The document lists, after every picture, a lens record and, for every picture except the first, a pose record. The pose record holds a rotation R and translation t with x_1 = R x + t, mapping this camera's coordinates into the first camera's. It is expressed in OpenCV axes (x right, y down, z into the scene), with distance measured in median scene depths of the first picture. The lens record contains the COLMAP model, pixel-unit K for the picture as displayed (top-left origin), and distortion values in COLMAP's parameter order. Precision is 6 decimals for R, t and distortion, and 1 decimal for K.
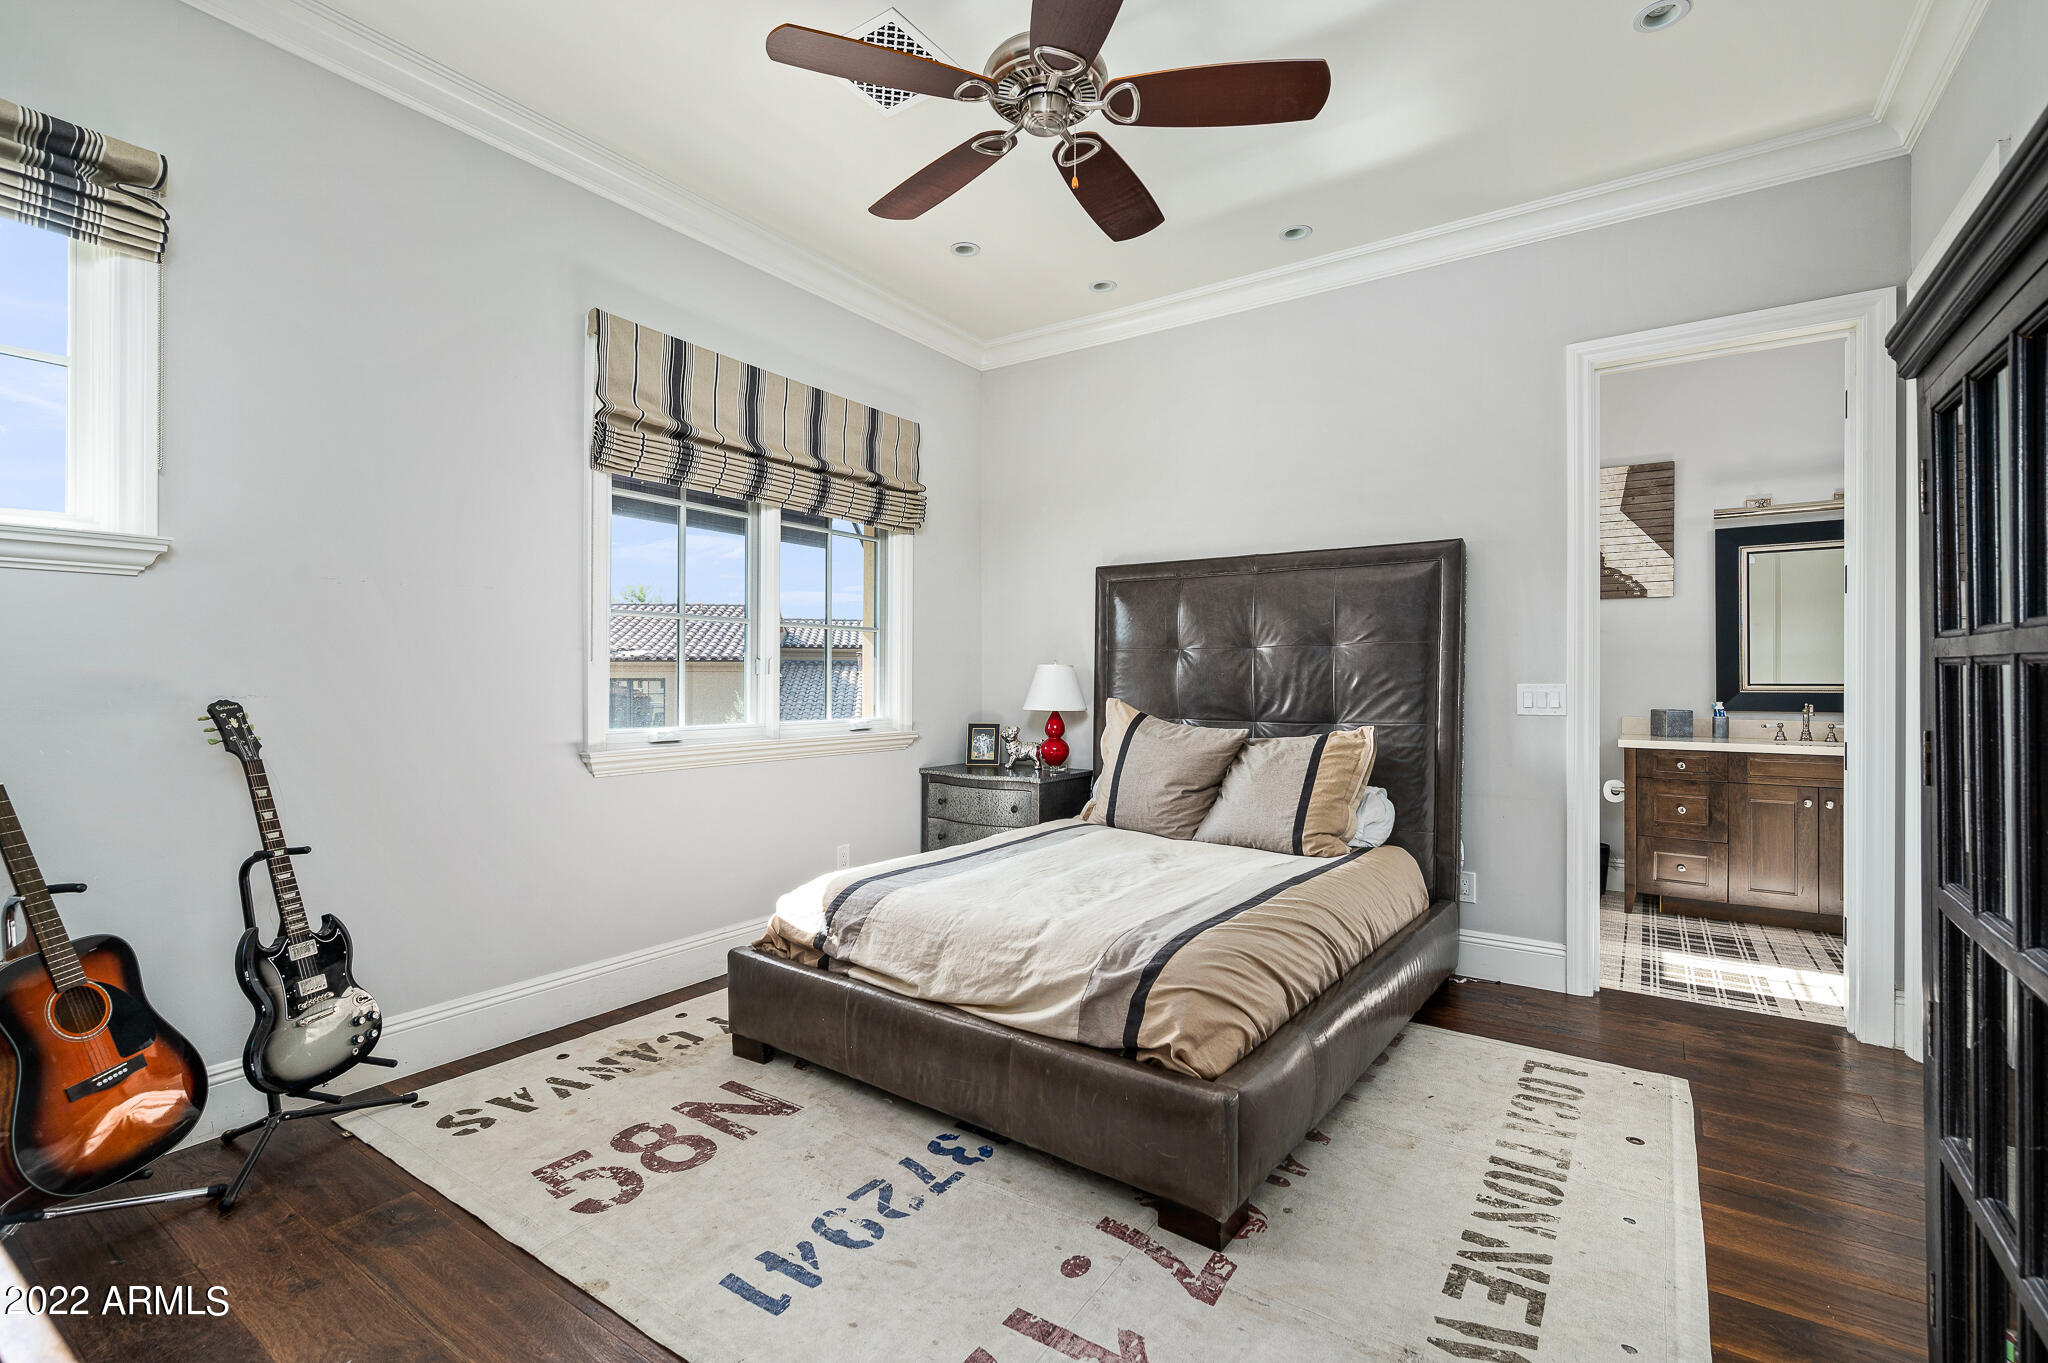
lens RADIAL K [[932.5, 0, 1017.7], [0, 932.5, 670.1], [0, 0, 1]] dist [0.000473, 0.000171]
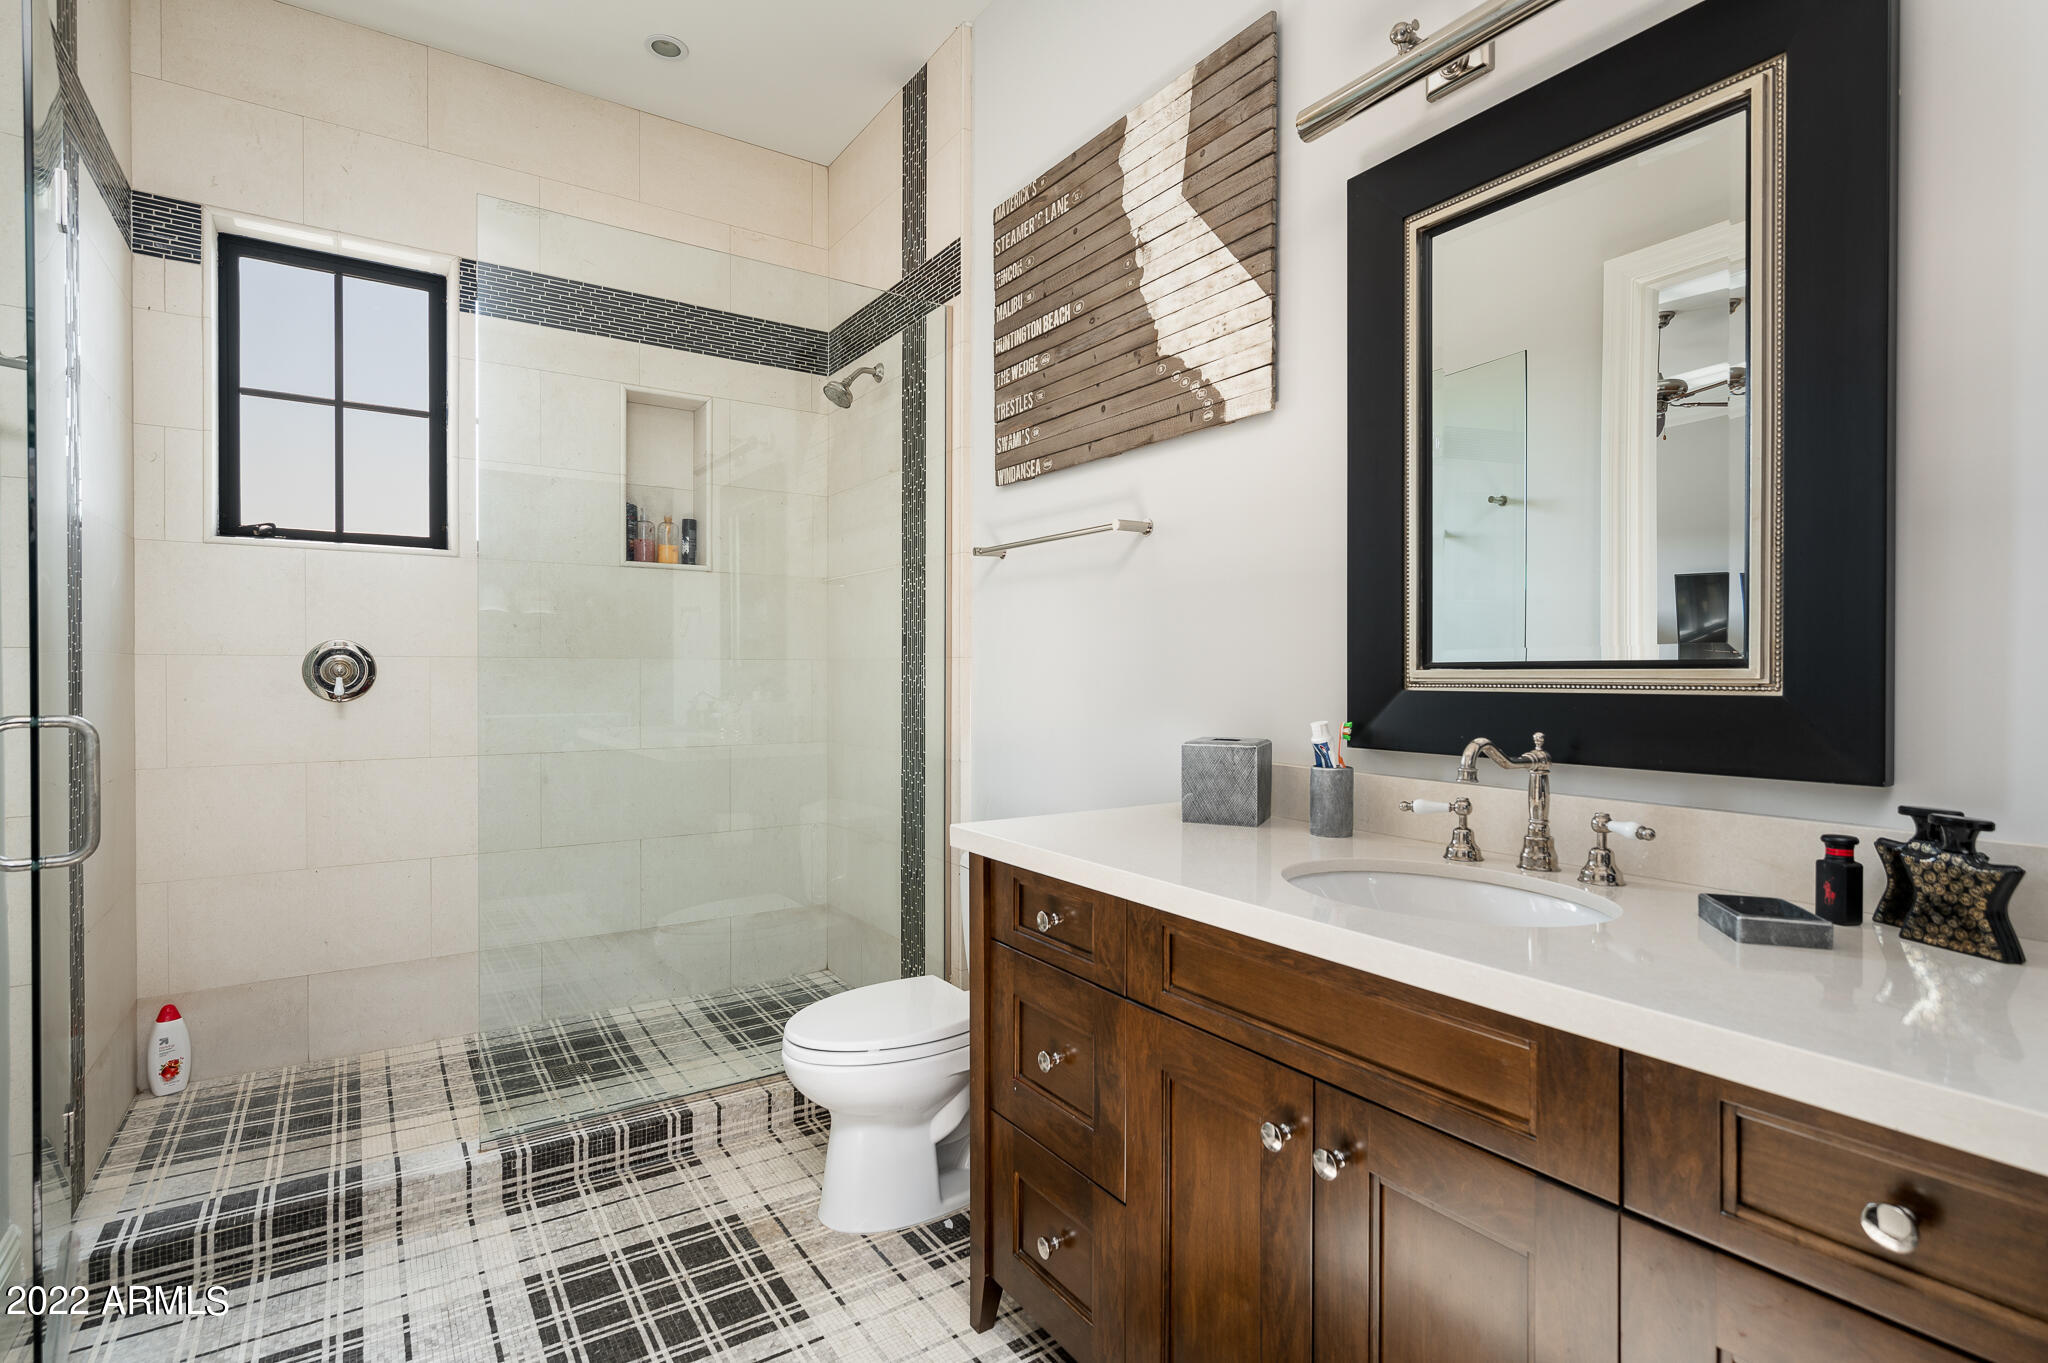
lens RADIAL K [[1012.5, 0, 1024.0], [0, 1012.5, 680.6], [0, 0, 1]] dist [0.004464, 0.000300]
pose [[0.929972, 0.002511, -0.367622, 0.745421], [0.002891, 0.999896, 0.014142, 0.015039], [0.367619, -0.014215, 0.929868, 0.609704]]
